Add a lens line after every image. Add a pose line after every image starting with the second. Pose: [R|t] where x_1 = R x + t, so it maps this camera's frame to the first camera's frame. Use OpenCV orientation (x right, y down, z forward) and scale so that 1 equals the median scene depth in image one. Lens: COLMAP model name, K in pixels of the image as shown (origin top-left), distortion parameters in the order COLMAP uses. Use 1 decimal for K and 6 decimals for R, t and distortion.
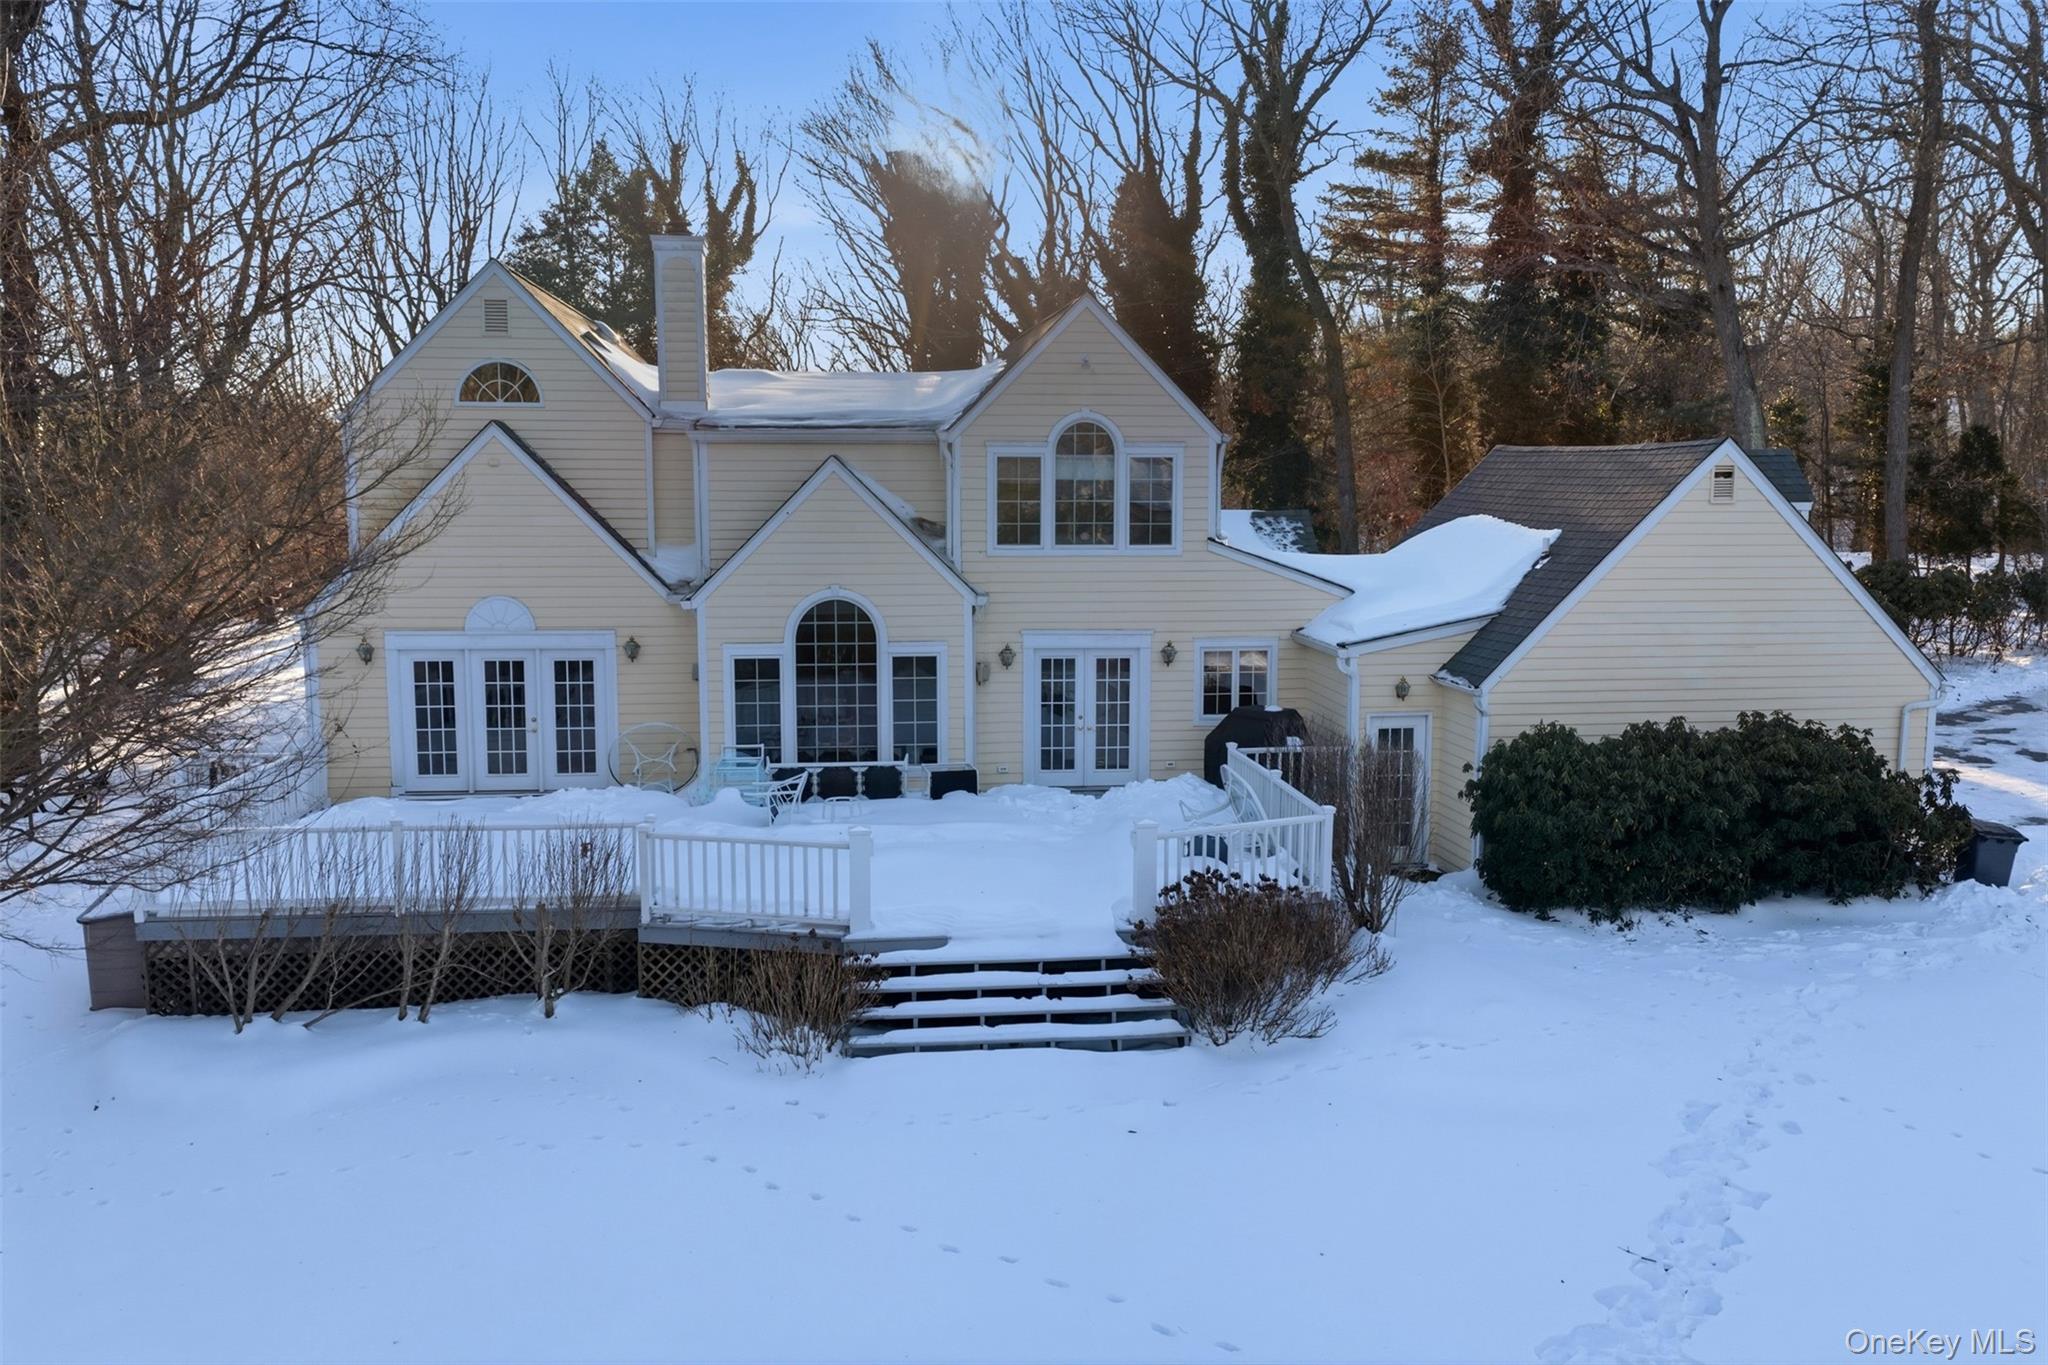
lens RADIAL K [[1699.6, 0, 1023.4], [0, 1699.6, 684.8], [0, 0, 1]] dist [0.002832, -0.003689]
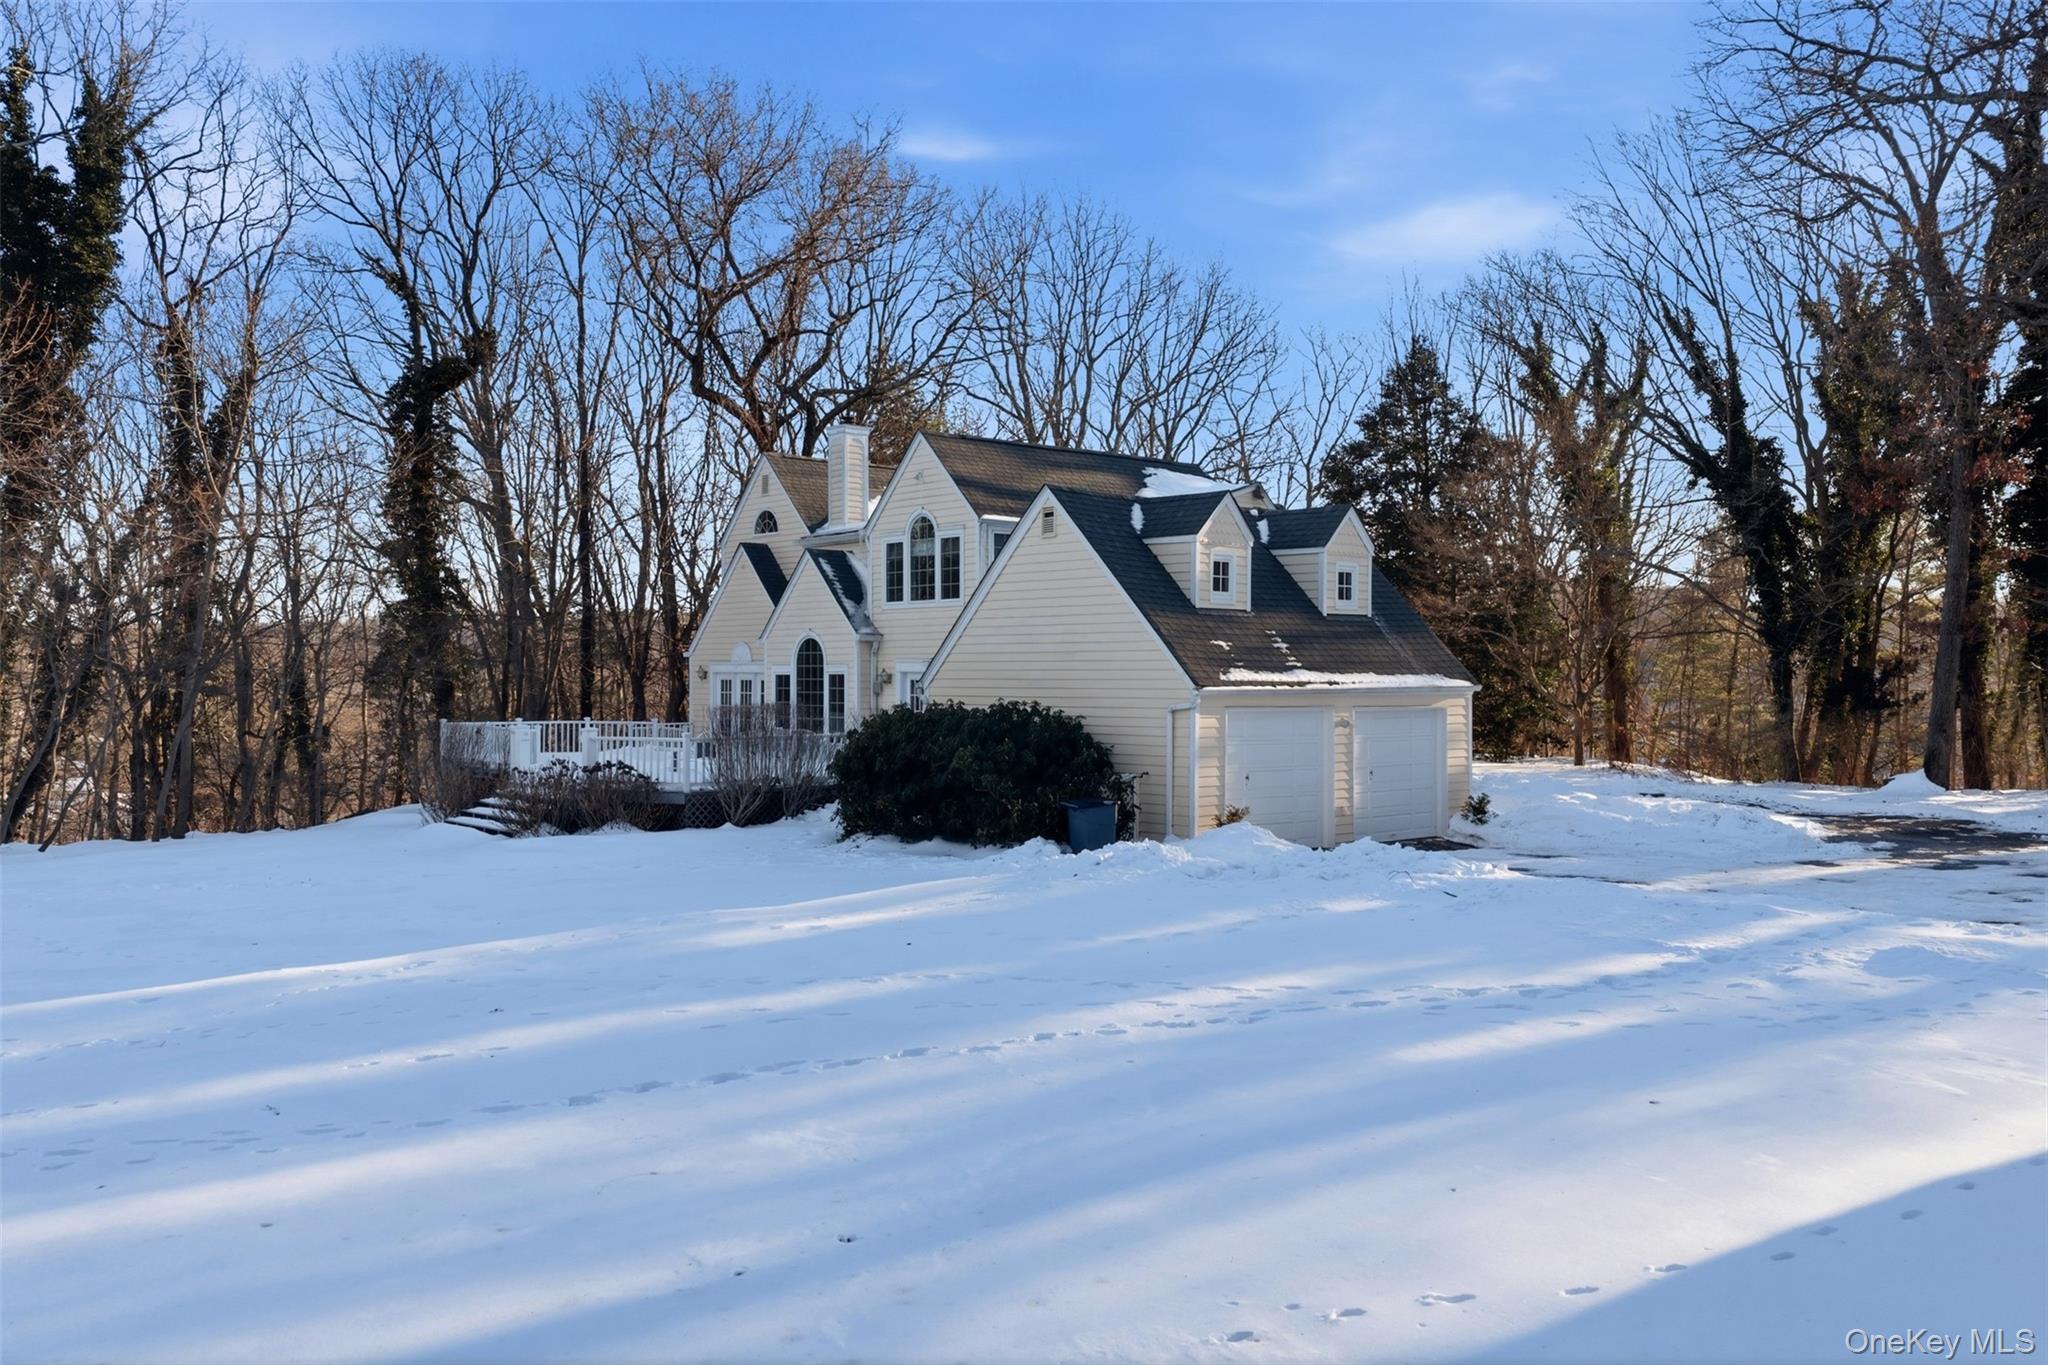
lens RADIAL K [[1699.6, 0, 1023.9], [0, 1699.6, 681.5], [0, 0, 1]] dist [0.002832, -0.003689]
pose [[0.543246, -0.001142, -0.839573, 1.339139], [-0.095060, 0.993485, -0.062860, 0.071948], [0.834175, 0.113958, 0.539598, 0.301933]]
